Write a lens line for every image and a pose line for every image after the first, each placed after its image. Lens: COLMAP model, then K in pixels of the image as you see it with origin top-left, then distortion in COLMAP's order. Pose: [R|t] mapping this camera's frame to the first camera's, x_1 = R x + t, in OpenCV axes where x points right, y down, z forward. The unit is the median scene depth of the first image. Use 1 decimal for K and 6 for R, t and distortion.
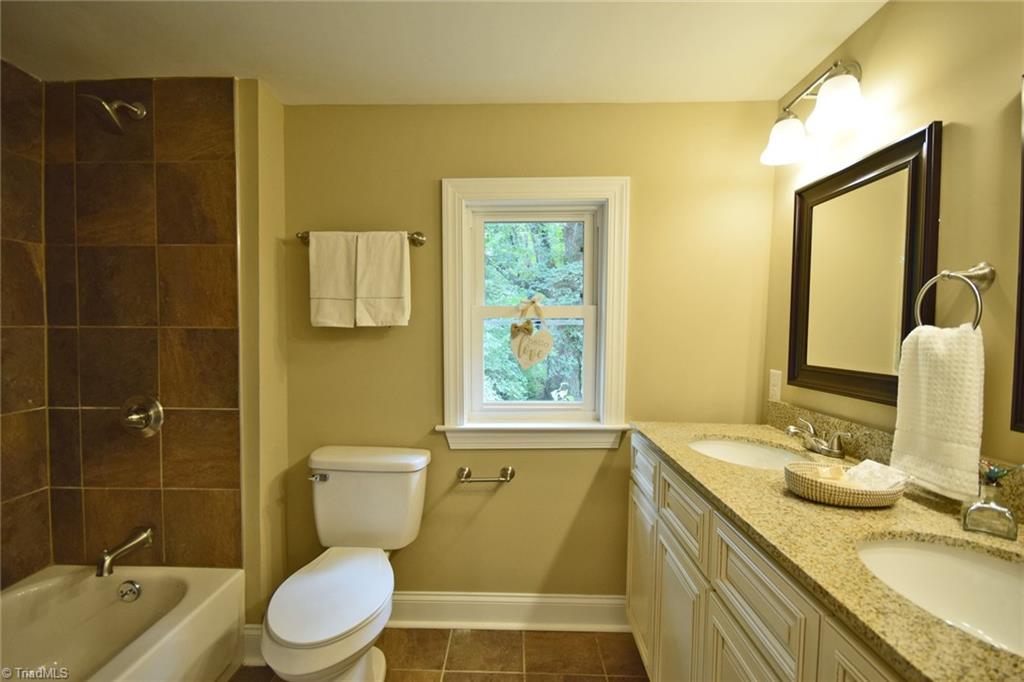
lens RADIAL K [[448.8, 0, 512.0], [0, 448.8, 341.0], [0, 0, 1]] dist [-0.002435, -0.010413]
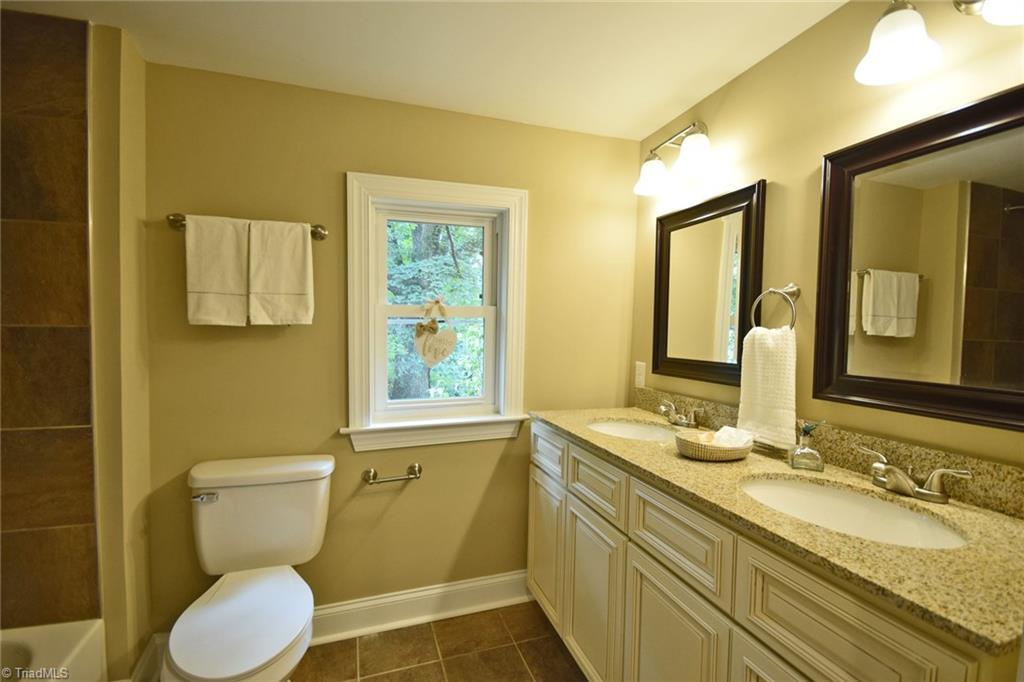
lens RADIAL K [[448.8, 0, 512.0], [0, 448.8, 341.0], [0, 0, 1]] dist [-0.002435, -0.010413]
pose [[0.936410, -0.008127, 0.350815, -0.173736], [0.006415, 0.999961, 0.006042, -0.002364], [-0.350850, -0.003407, 0.936425, -0.026343]]
